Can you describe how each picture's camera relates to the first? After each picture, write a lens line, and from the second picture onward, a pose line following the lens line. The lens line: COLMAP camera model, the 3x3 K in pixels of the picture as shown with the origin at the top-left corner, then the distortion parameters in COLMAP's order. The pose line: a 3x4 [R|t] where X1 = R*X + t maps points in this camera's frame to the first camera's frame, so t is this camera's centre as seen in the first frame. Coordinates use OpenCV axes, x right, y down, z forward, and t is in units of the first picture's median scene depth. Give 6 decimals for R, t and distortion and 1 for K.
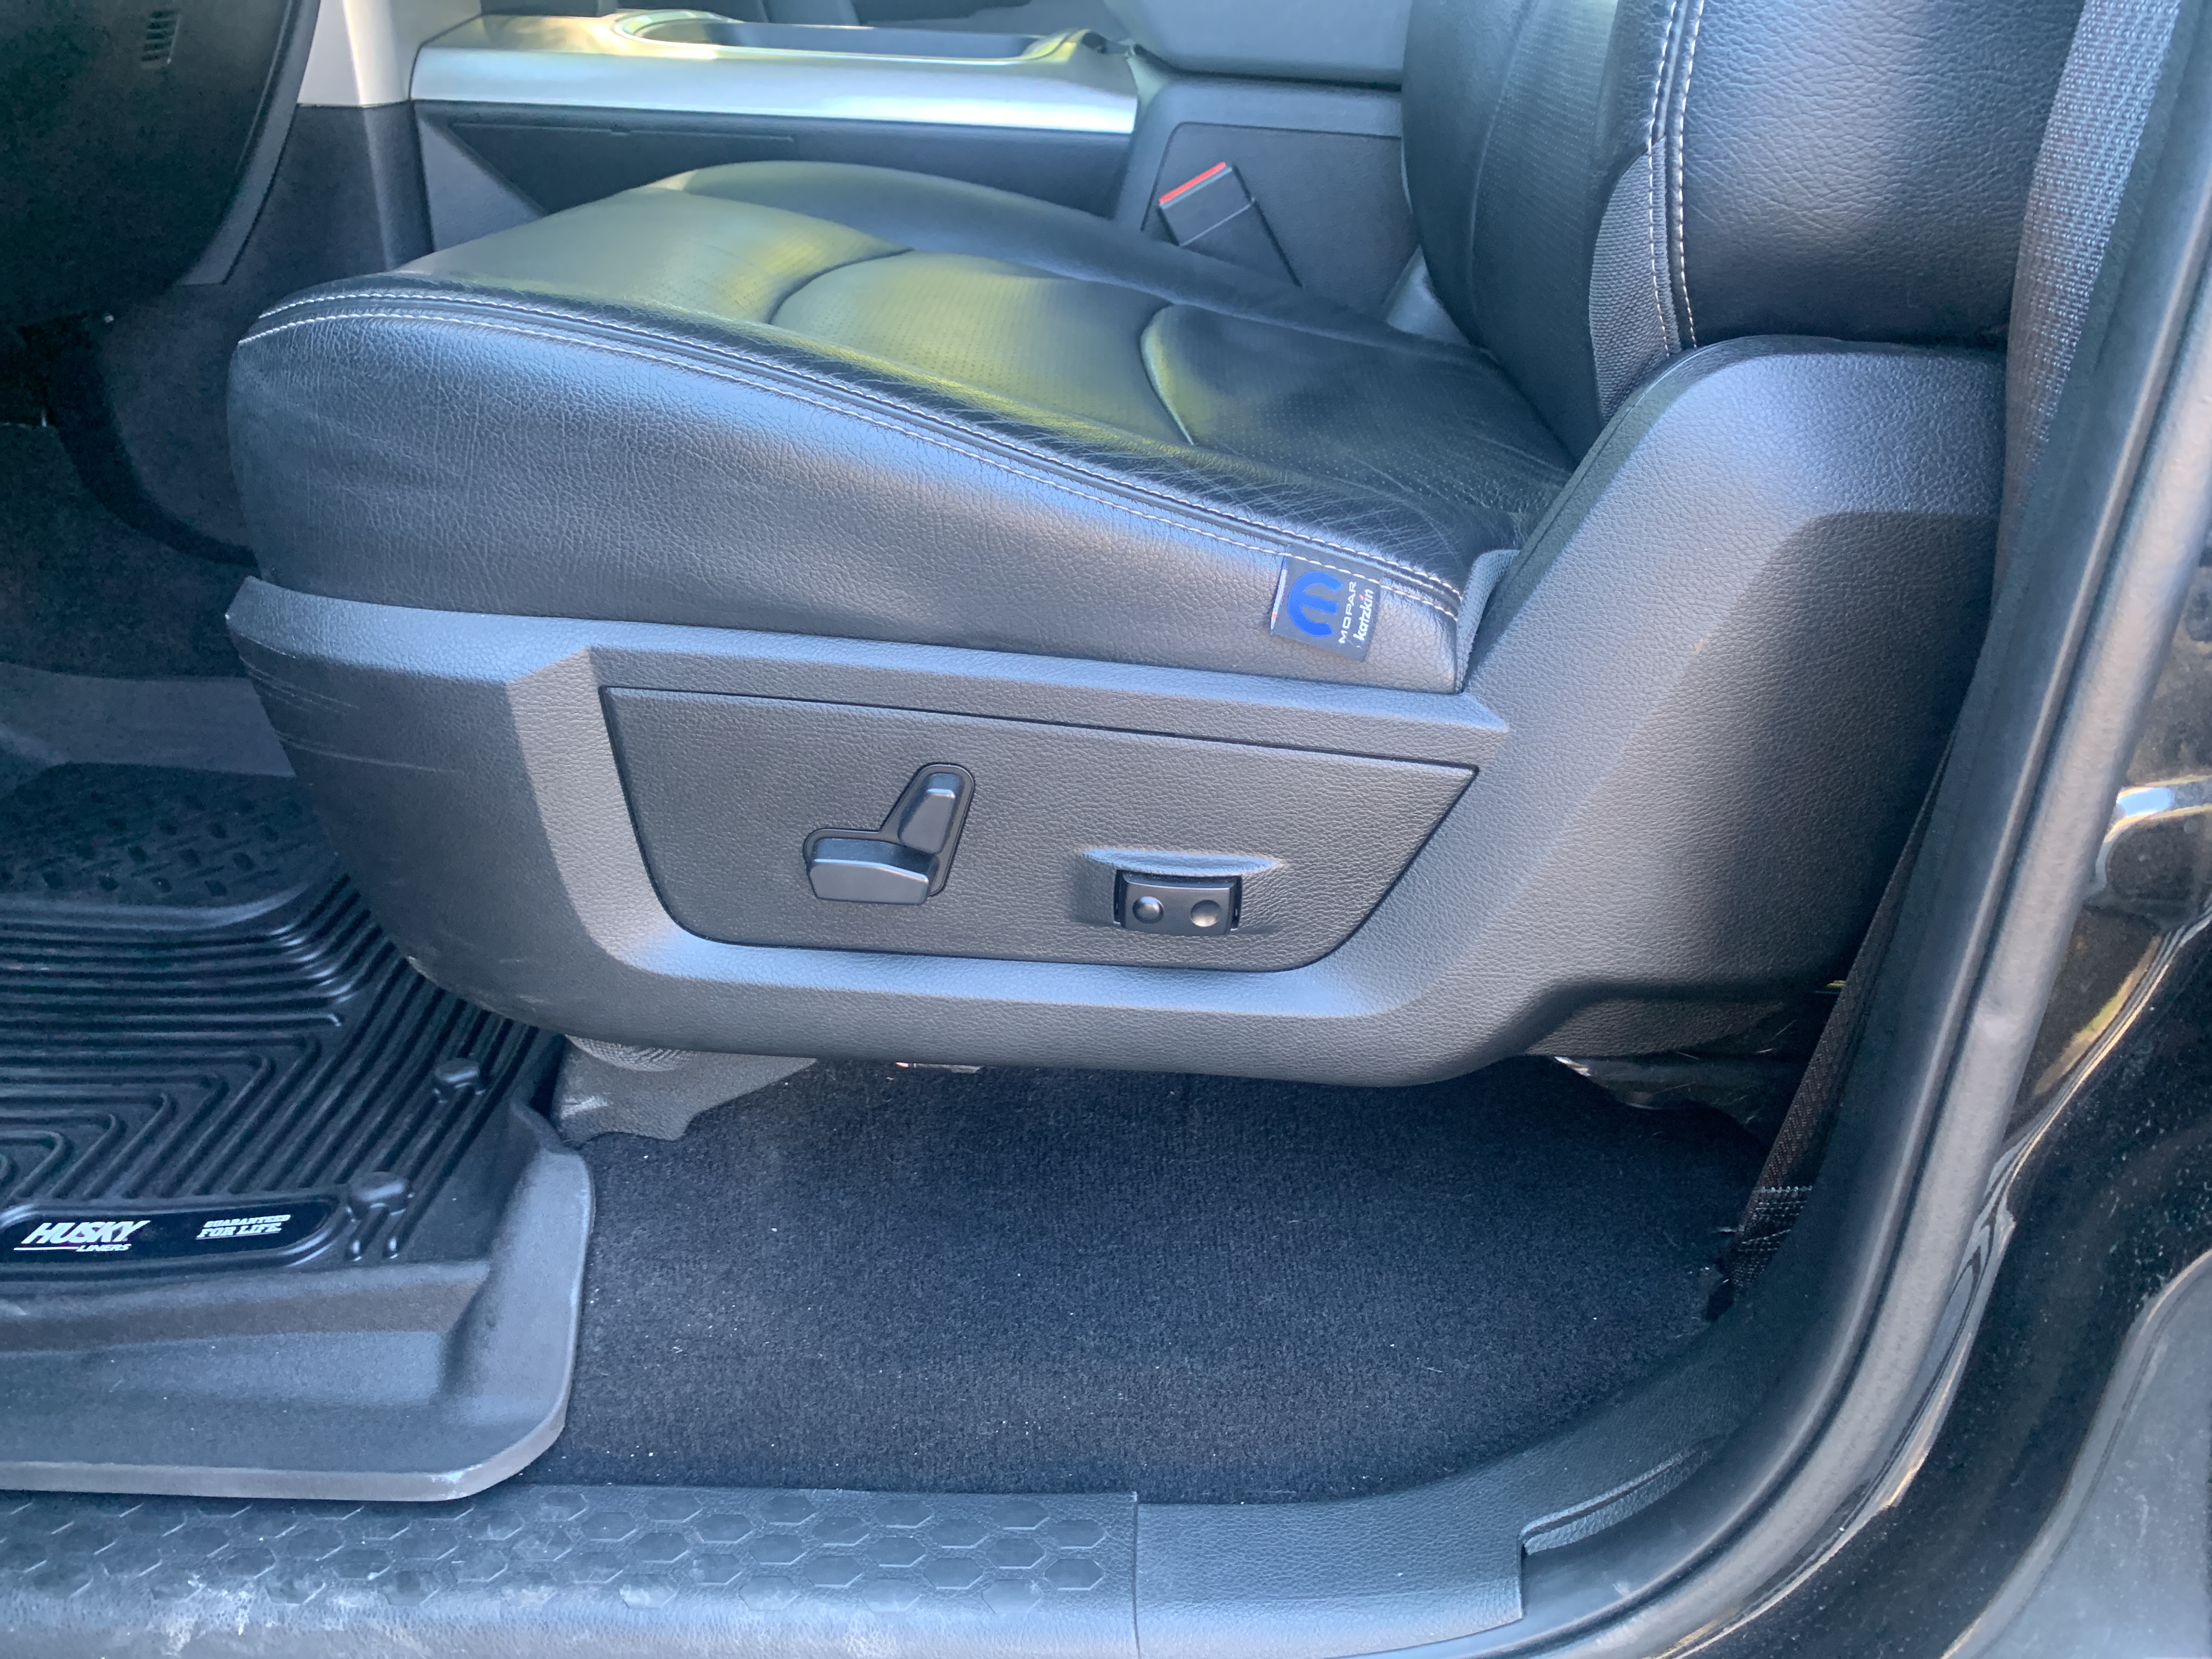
lens RADIAL K [[1711.7, 0, 1097.9], [0, 1711.7, 826.6], [0, 0, 1]] dist [0.014645, -0.001997]
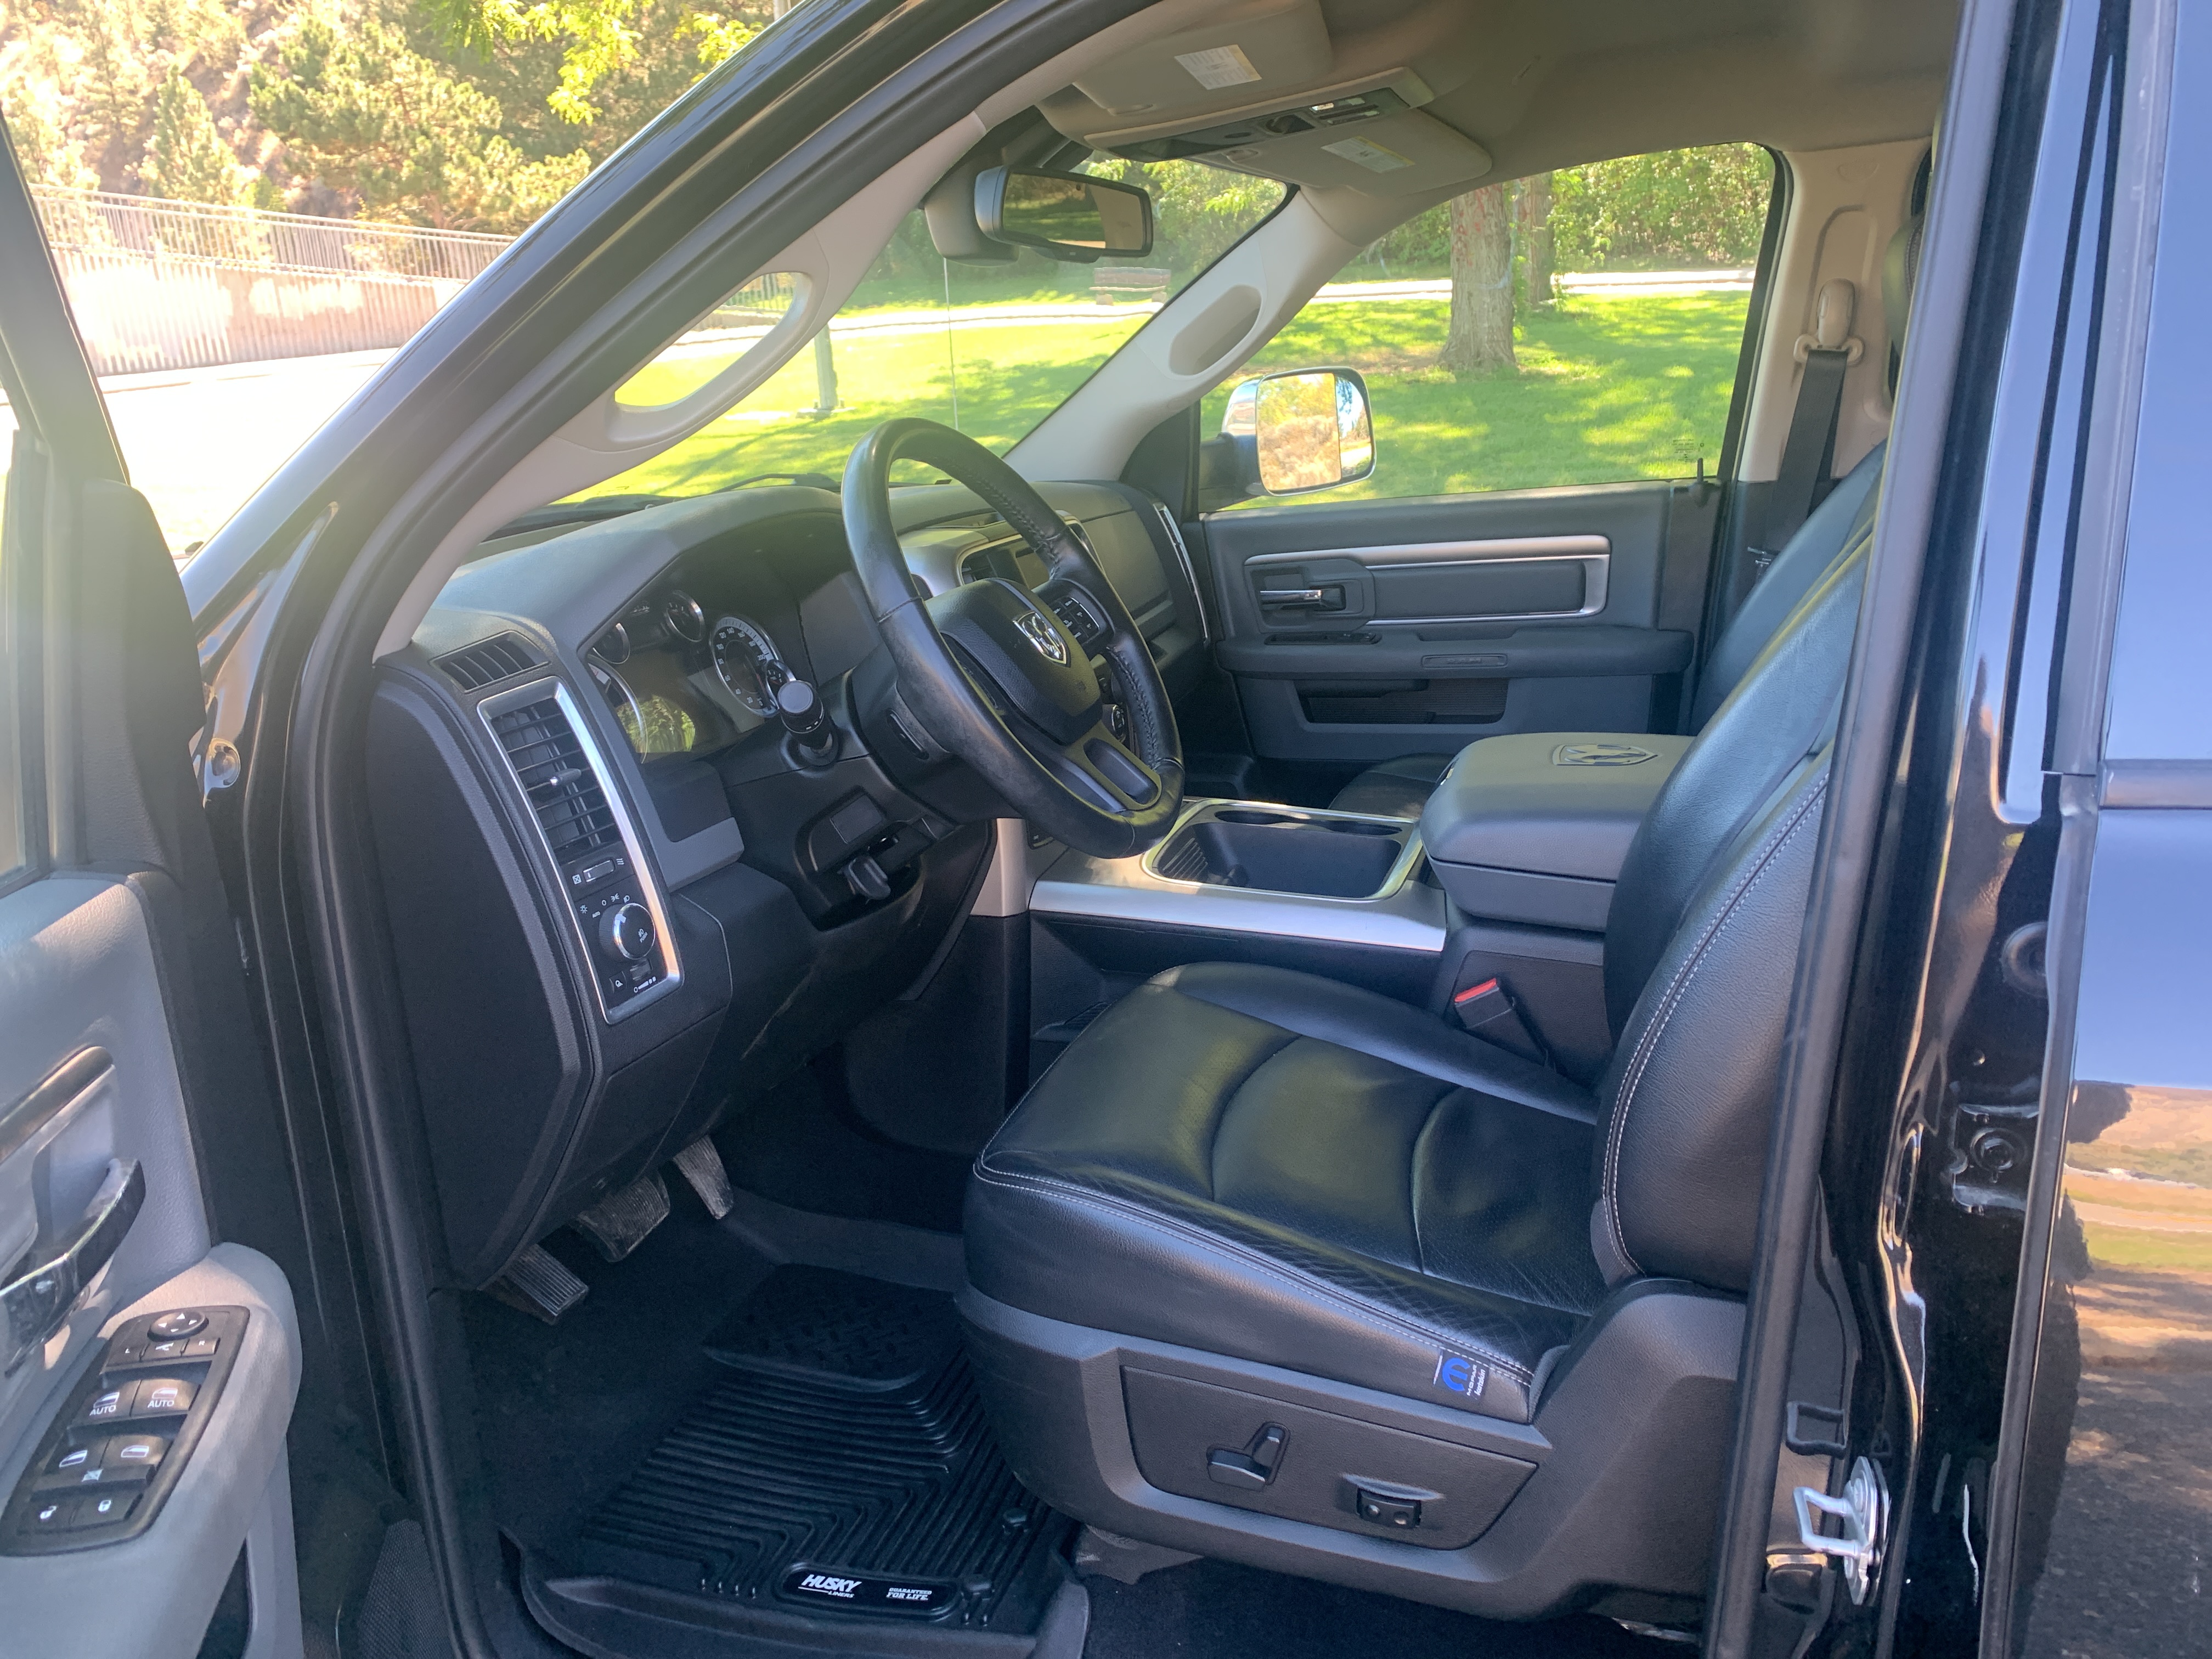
lens RADIAL K [[1711.7, 0, 1075.4], [0, 1711.7, 789.0], [0, 0, 1]] dist [0.014645, -0.001997]
pose [[0.962725, 0.035367, -0.268161, 0.176592], [-0.091118, 0.975873, -0.198419, -0.301149], [0.254674, 0.215457, 0.942719, -1.022498]]
